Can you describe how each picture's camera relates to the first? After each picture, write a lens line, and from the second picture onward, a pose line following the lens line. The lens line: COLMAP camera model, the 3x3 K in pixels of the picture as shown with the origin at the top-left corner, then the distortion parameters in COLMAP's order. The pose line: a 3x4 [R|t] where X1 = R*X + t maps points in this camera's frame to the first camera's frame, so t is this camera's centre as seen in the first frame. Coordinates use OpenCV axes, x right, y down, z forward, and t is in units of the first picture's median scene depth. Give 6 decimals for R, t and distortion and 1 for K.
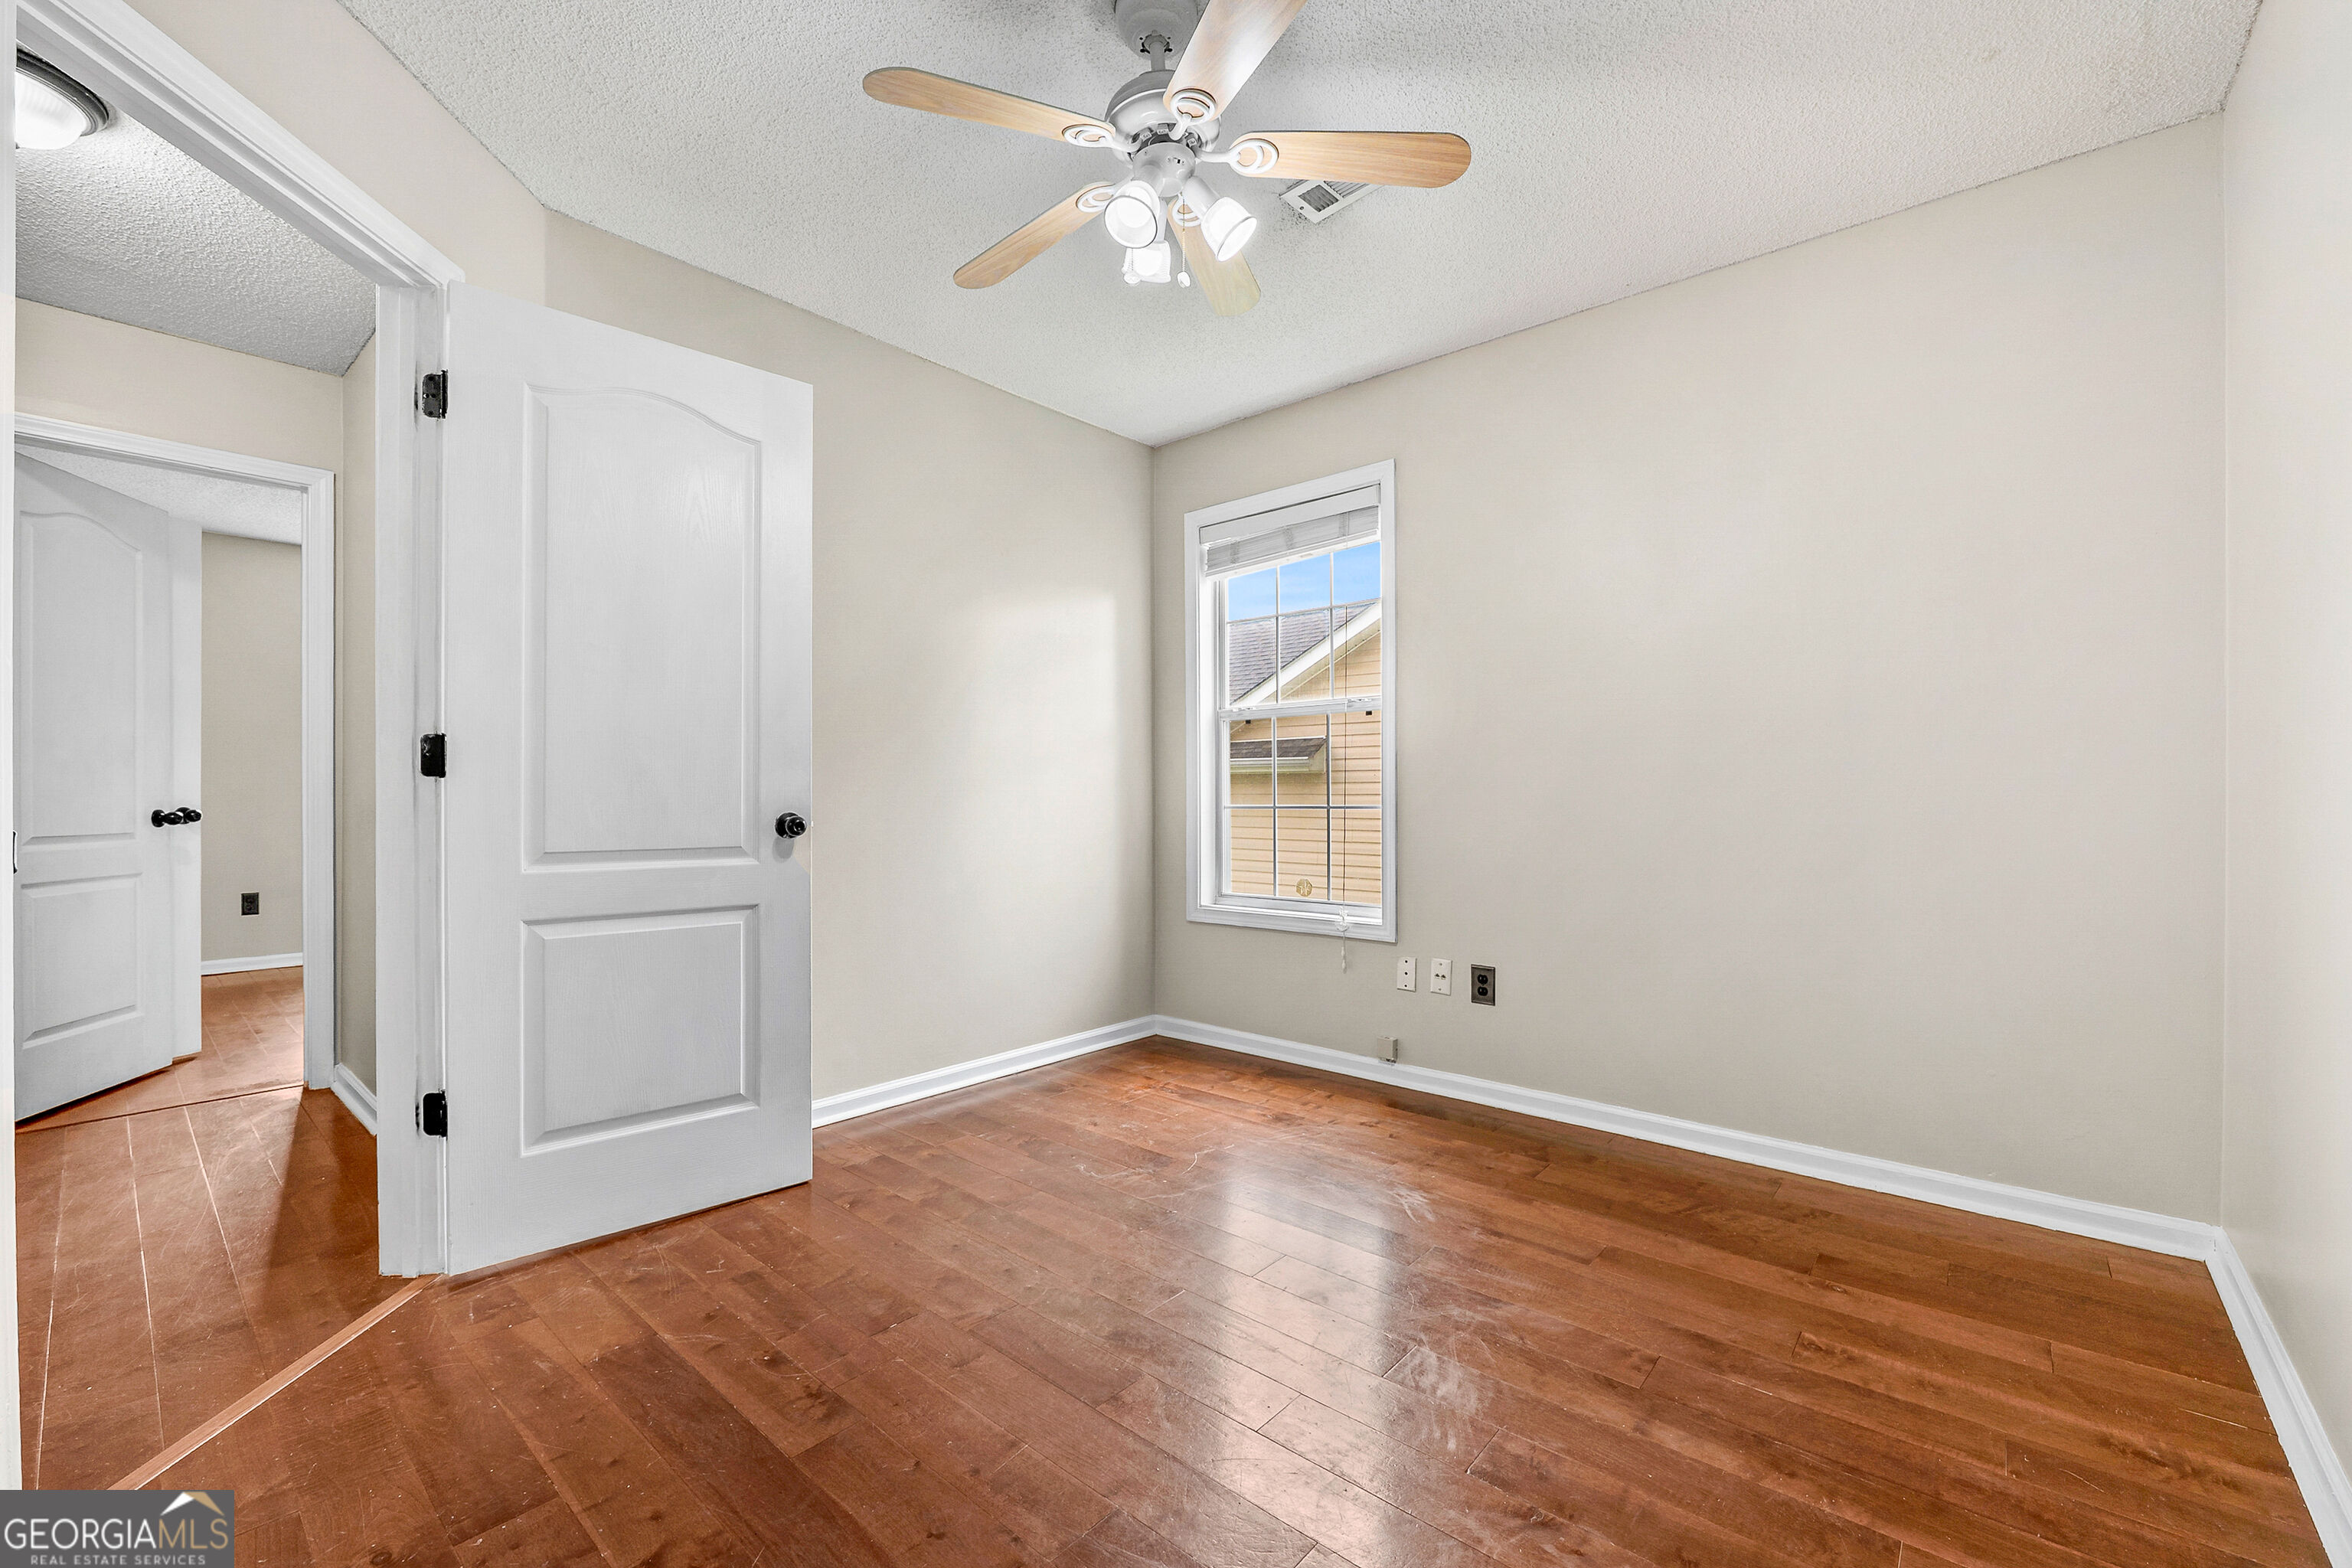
lens RADIAL K [[959.1, 0, 1172.0], [0, 959.1, 789.6], [0, 0, 1]] dist [-0.010041, -0.000203]
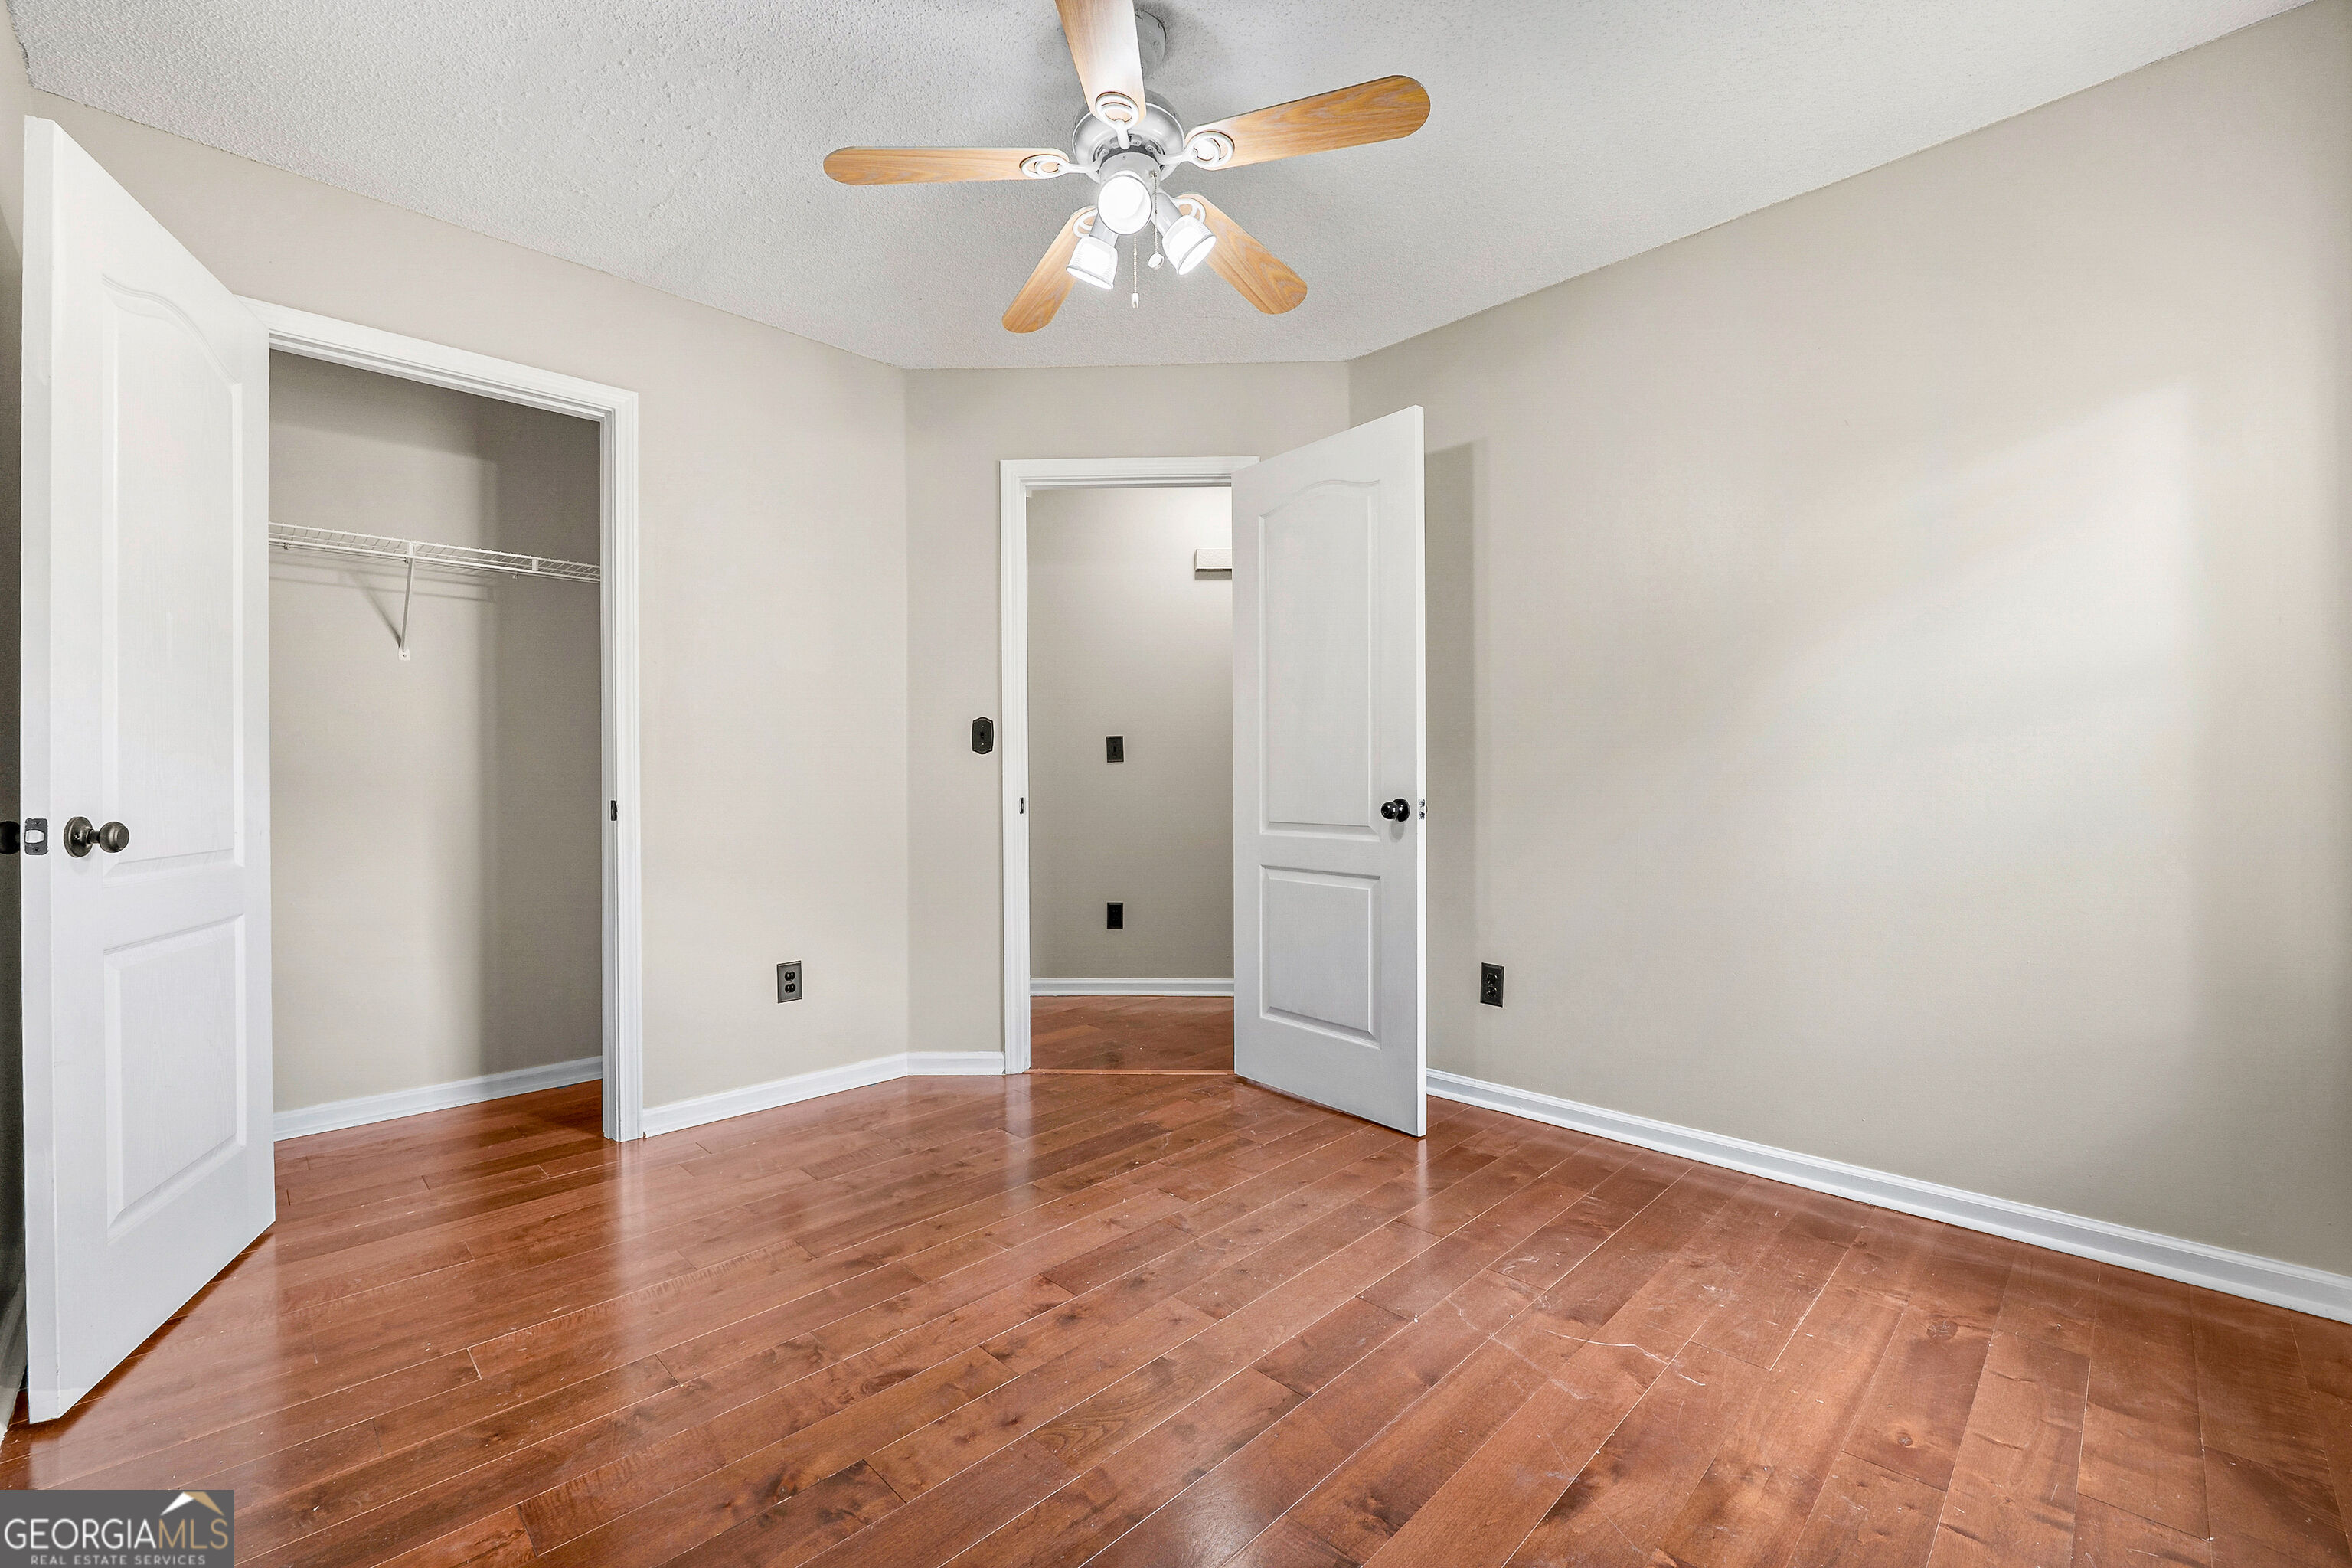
lens RADIAL K [[958.3, 0, 1156.7], [0, 958.3, 776.1], [0, 0, 1]] dist [-0.000540, -0.000123]
pose [[-0.069781, -0.006945, -0.997538, 0.770668], [0.011566, 0.999903, -0.007770, 0.003417], [0.997495, -0.012080, -0.069693, 0.822700]]
